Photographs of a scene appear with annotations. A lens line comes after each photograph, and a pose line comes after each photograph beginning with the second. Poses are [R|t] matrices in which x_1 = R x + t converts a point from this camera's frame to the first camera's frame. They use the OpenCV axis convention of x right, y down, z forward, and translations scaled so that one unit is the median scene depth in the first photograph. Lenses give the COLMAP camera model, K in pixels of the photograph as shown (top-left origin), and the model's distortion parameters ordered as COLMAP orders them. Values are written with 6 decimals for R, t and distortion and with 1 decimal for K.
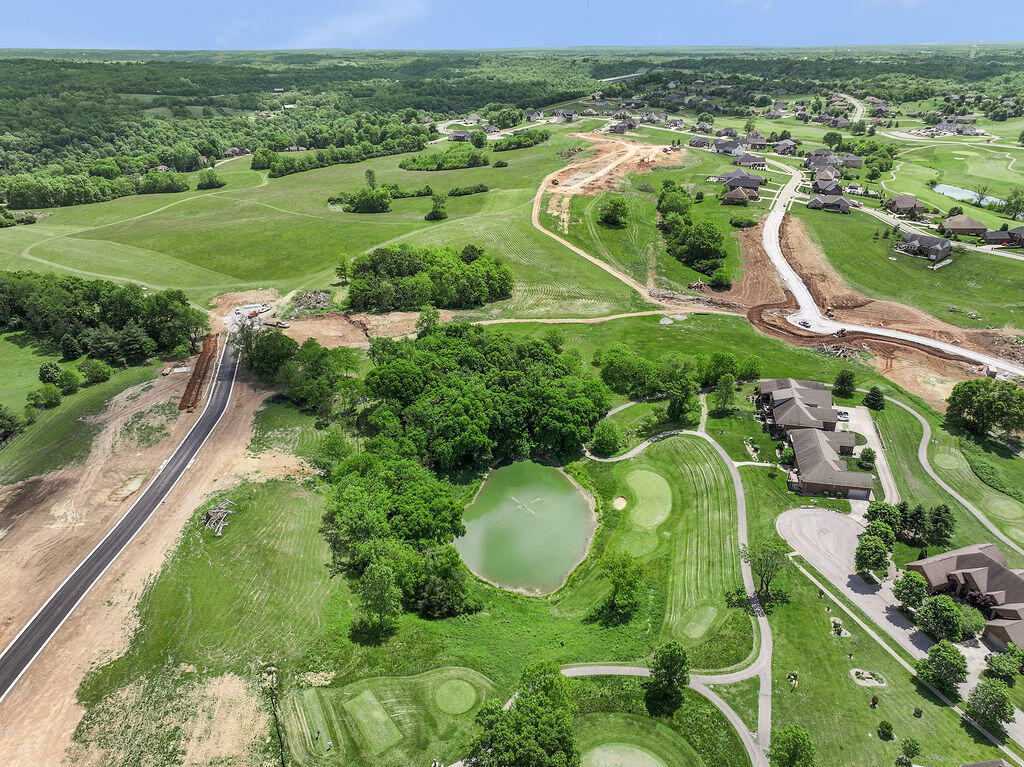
lens RADIAL K [[717.5, 0, 514.9], [0, 717.5, 377.7], [0, 0, 1]] dist [0.000085, 0.014054]
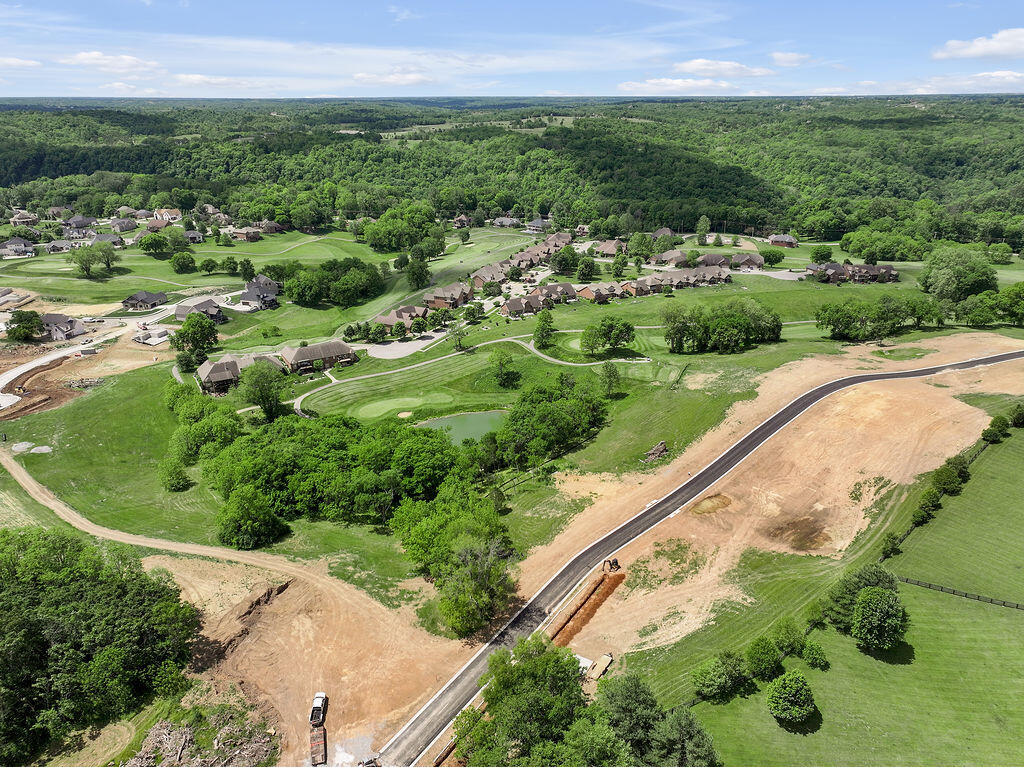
lens RADIAL K [[714.4, 0, 515.3], [0, 714.4, 383.1], [0, 0, 1]] dist [0.005409, 0.000788]
pose [[-0.681787, -0.265728, 0.681583, -0.900245], [0.313960, 0.735244, 0.600703, -0.615310], [-0.660753, 0.623542, -0.417852, 1.358406]]
